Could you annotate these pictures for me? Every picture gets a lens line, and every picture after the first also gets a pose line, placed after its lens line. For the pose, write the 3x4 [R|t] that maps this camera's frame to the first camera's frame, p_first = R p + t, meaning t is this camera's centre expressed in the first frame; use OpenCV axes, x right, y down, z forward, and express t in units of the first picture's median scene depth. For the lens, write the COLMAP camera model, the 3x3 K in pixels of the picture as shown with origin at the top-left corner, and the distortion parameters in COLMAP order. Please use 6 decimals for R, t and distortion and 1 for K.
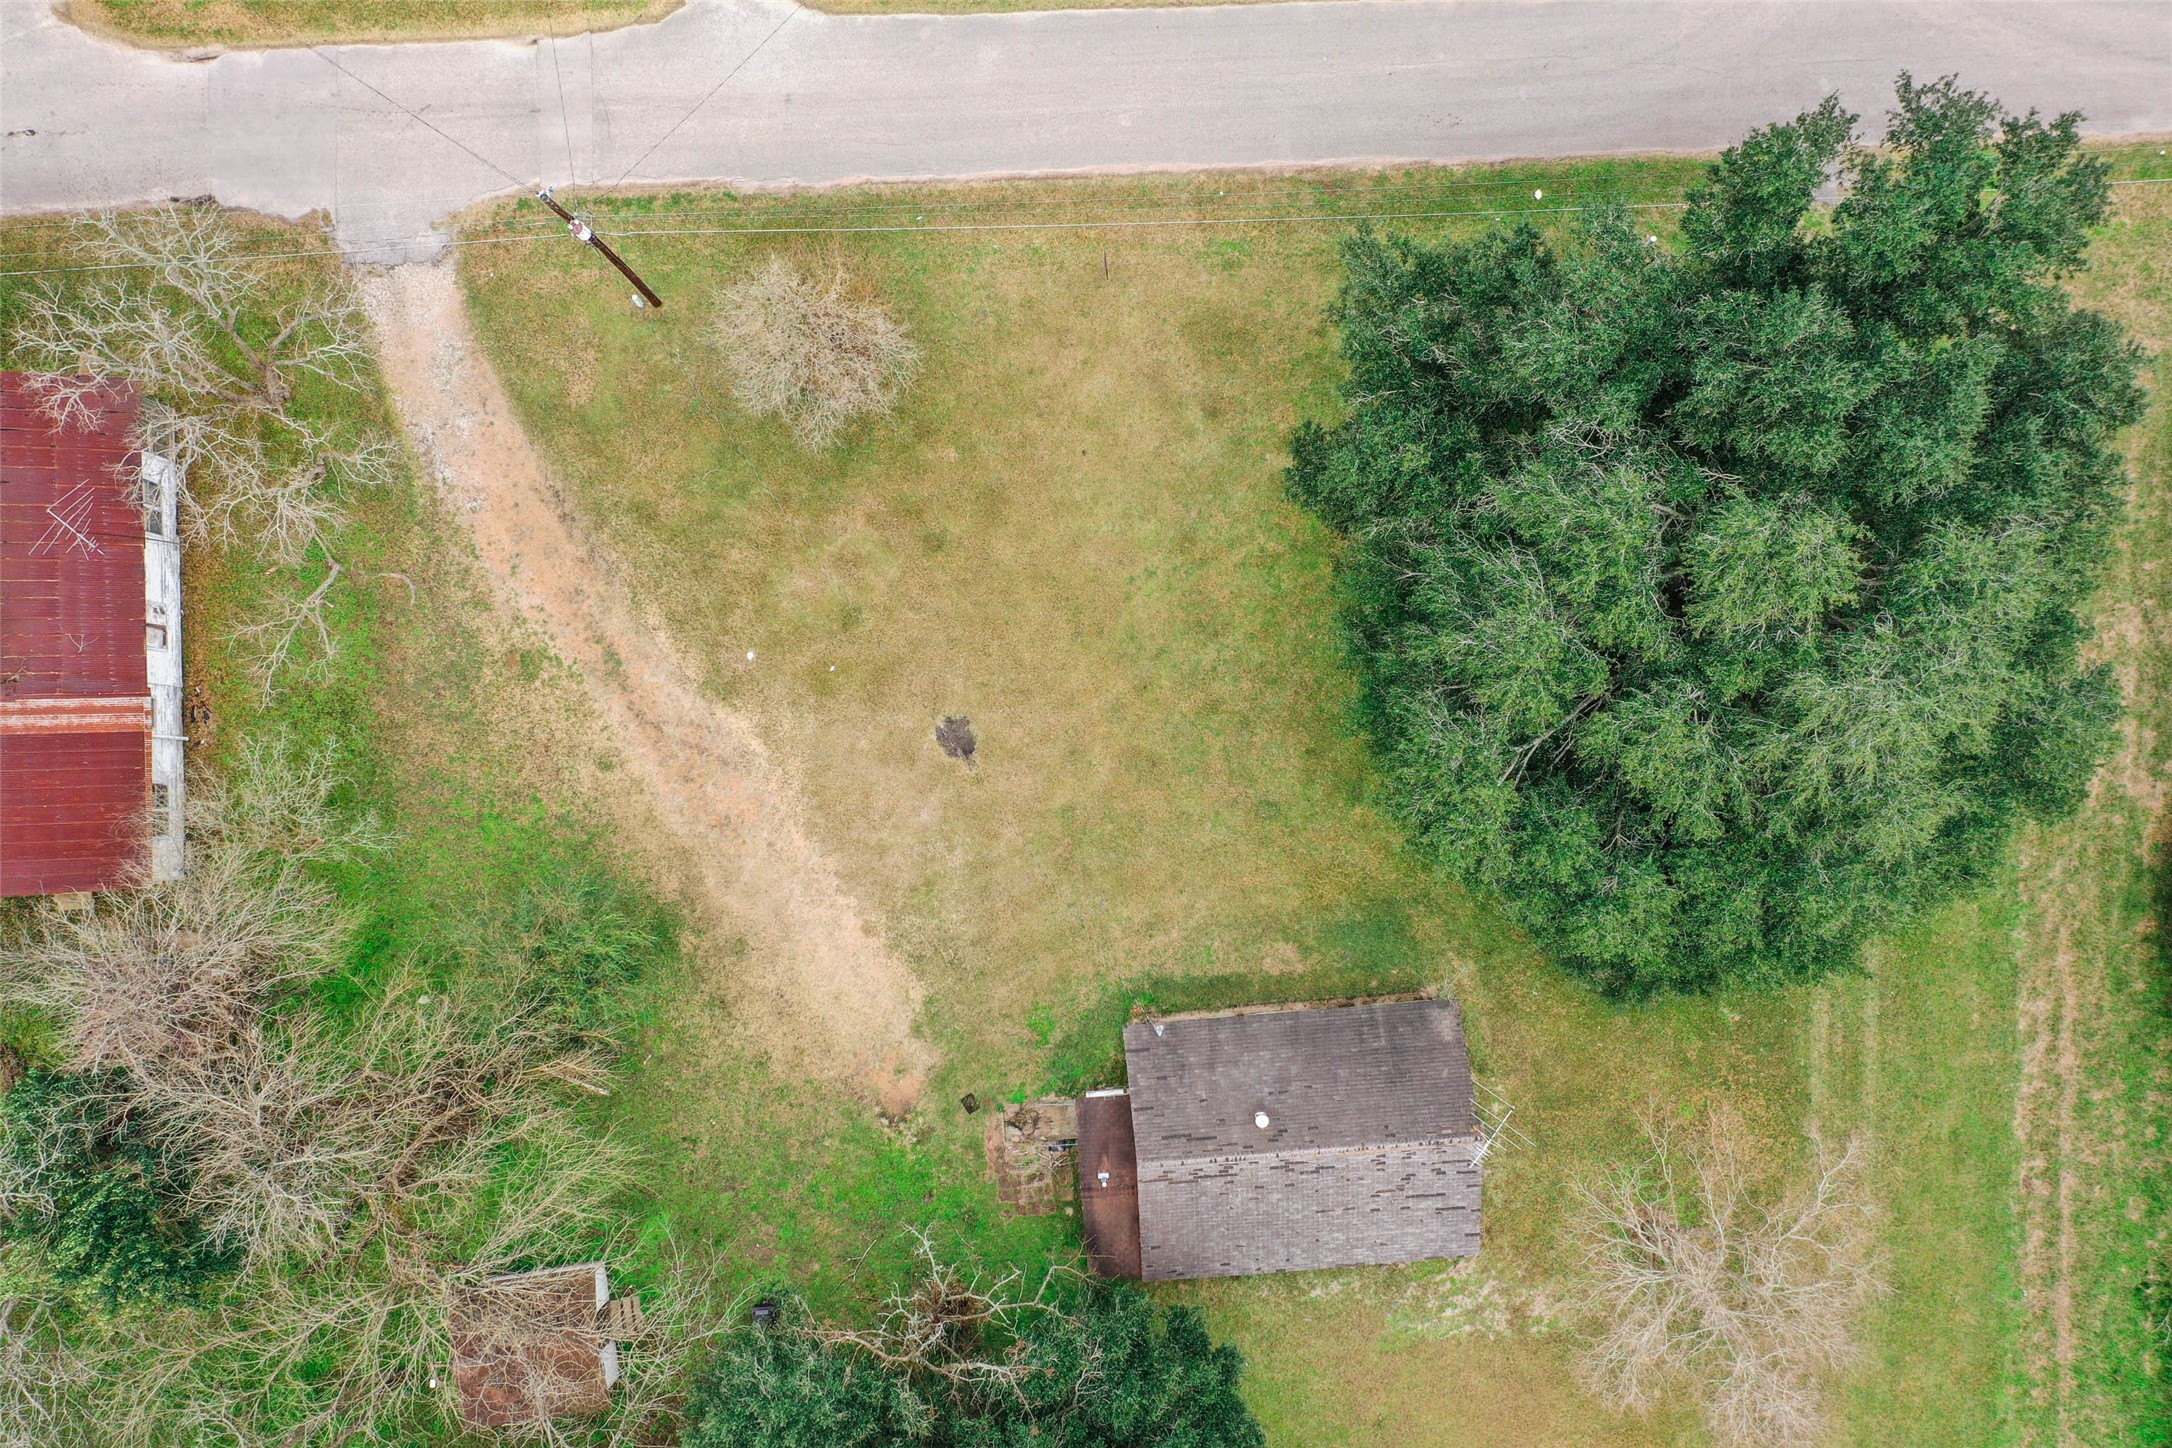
lens RADIAL K [[1715.3, 0, 1082.5], [0, 1715.3, 731.8], [0, 0, 1]] dist [-0.001401, 0.003396]
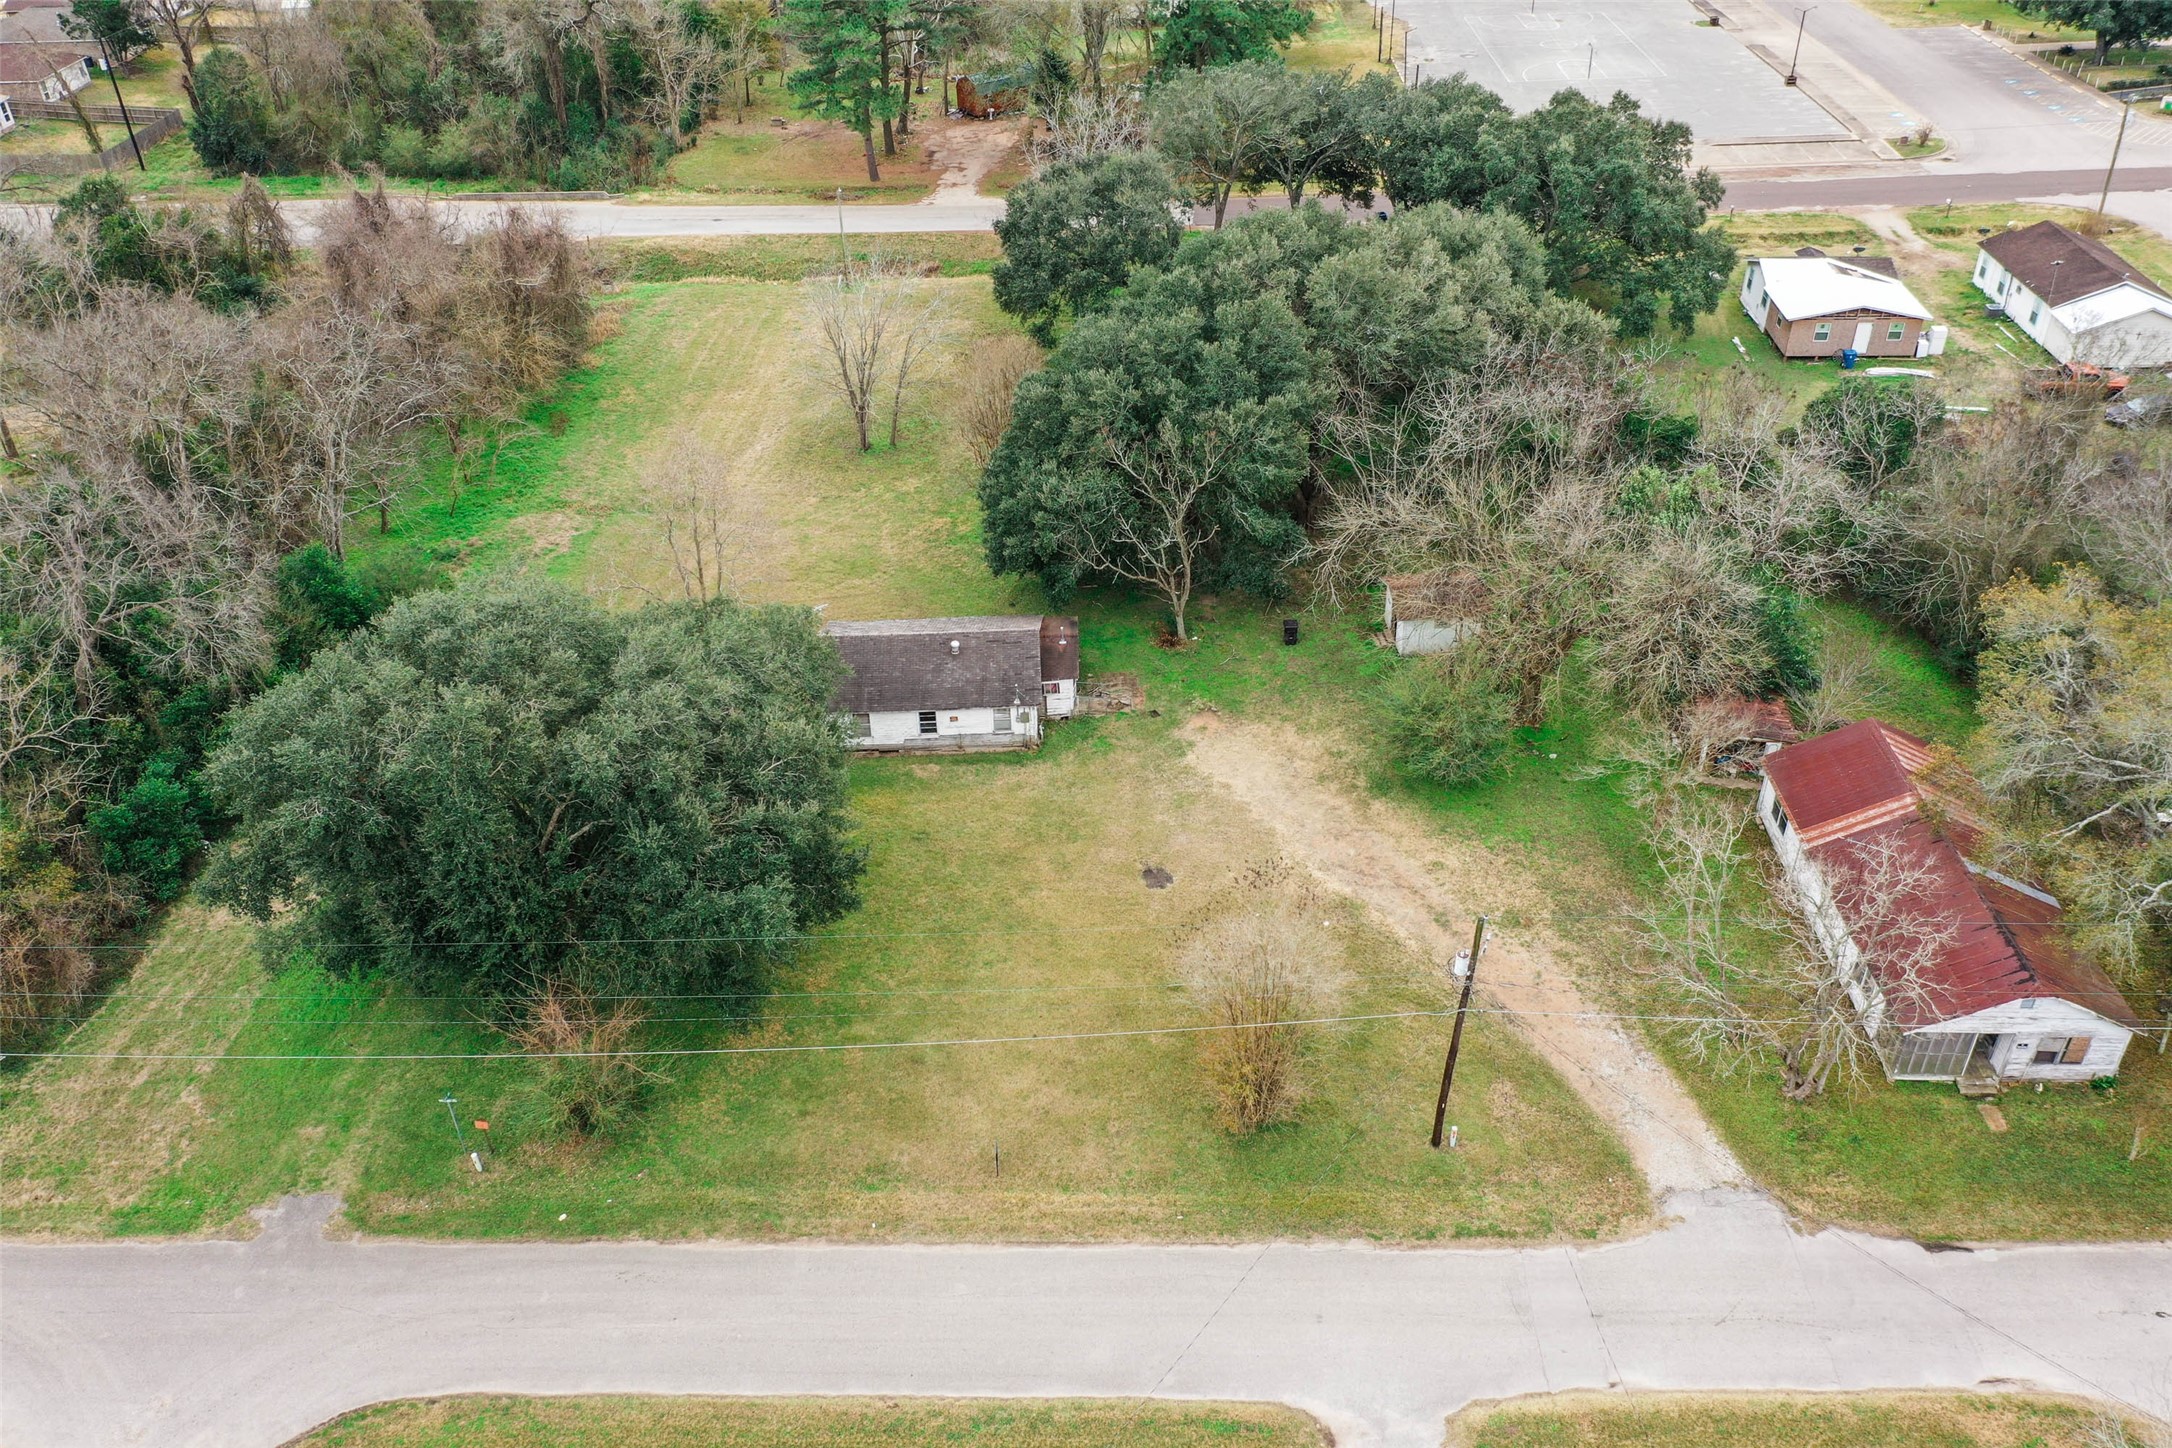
lens RADIAL K [[1715.3, 0, 1082.2], [0, 1715.3, 727.7], [0, 0, 1]] dist [-0.001401, 0.003396]
pose [[-0.996915, -0.003671, 0.078397, -0.116871], [0.068149, -0.535928, 0.841509, -0.996385], [0.038926, 0.844256, 0.534525, 0.235618]]
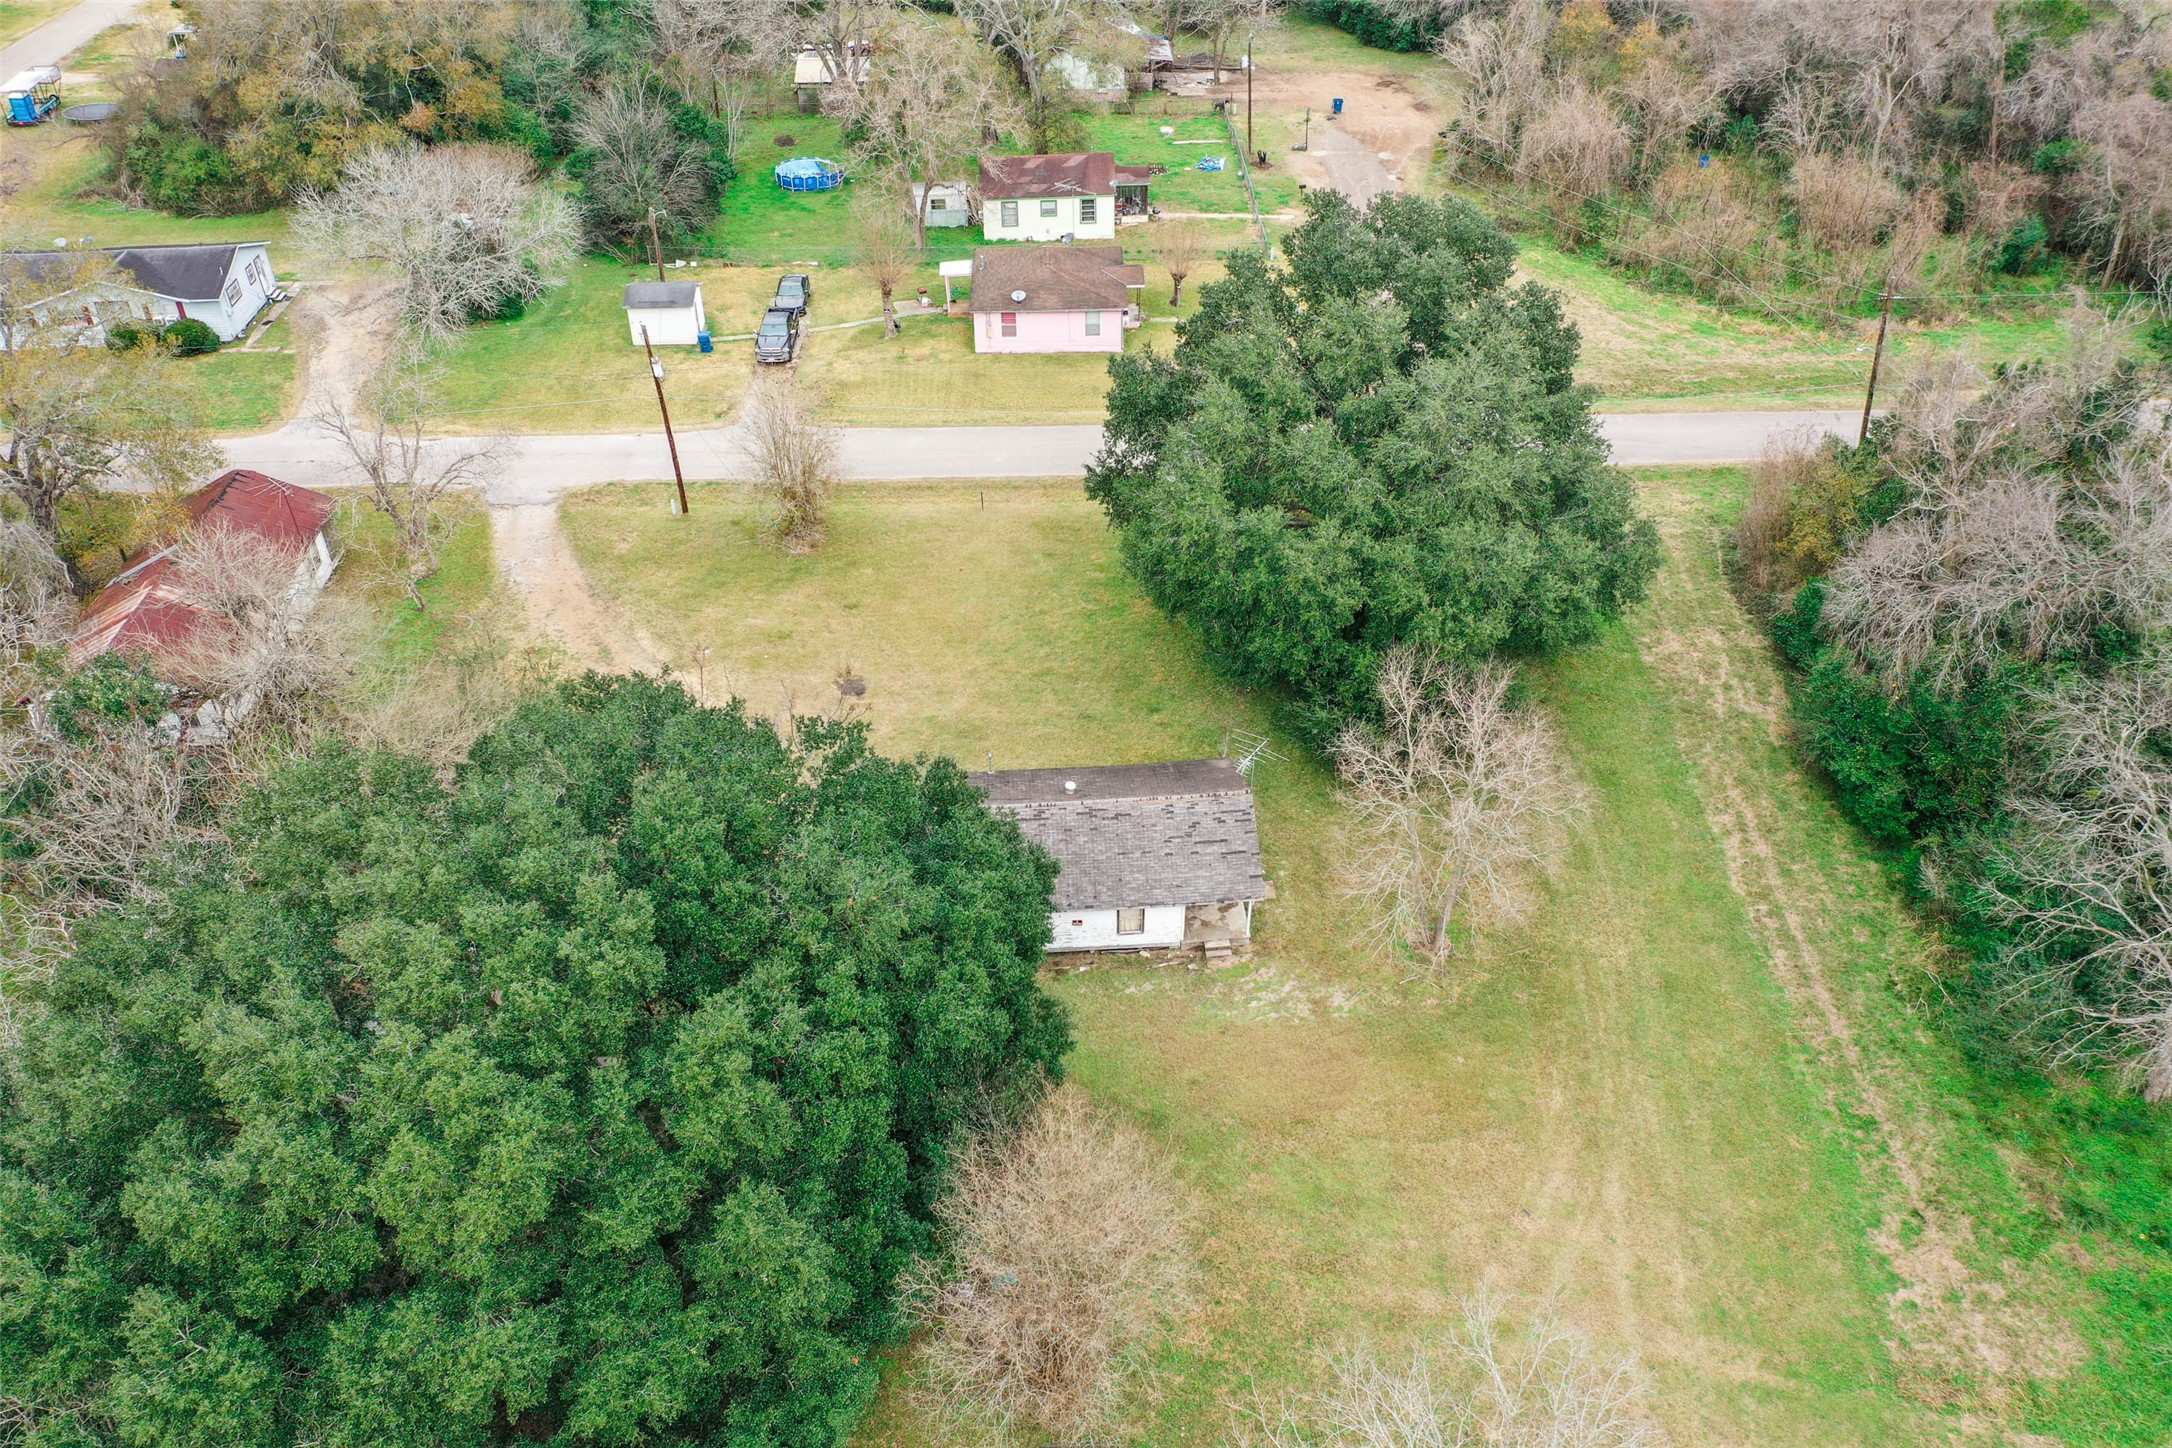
lens RADIAL K [[1715.3, 0, 1083.3], [0, 1715.3, 719.8], [0, 0, 1]] dist [-0.001401, 0.003396]
pose [[0.999998, 0.001889, -0.000215, 0.105364], [-0.001358, 0.630301, -0.776350, 1.048484], [-0.001331, 0.776349, 0.630302, 0.184392]]
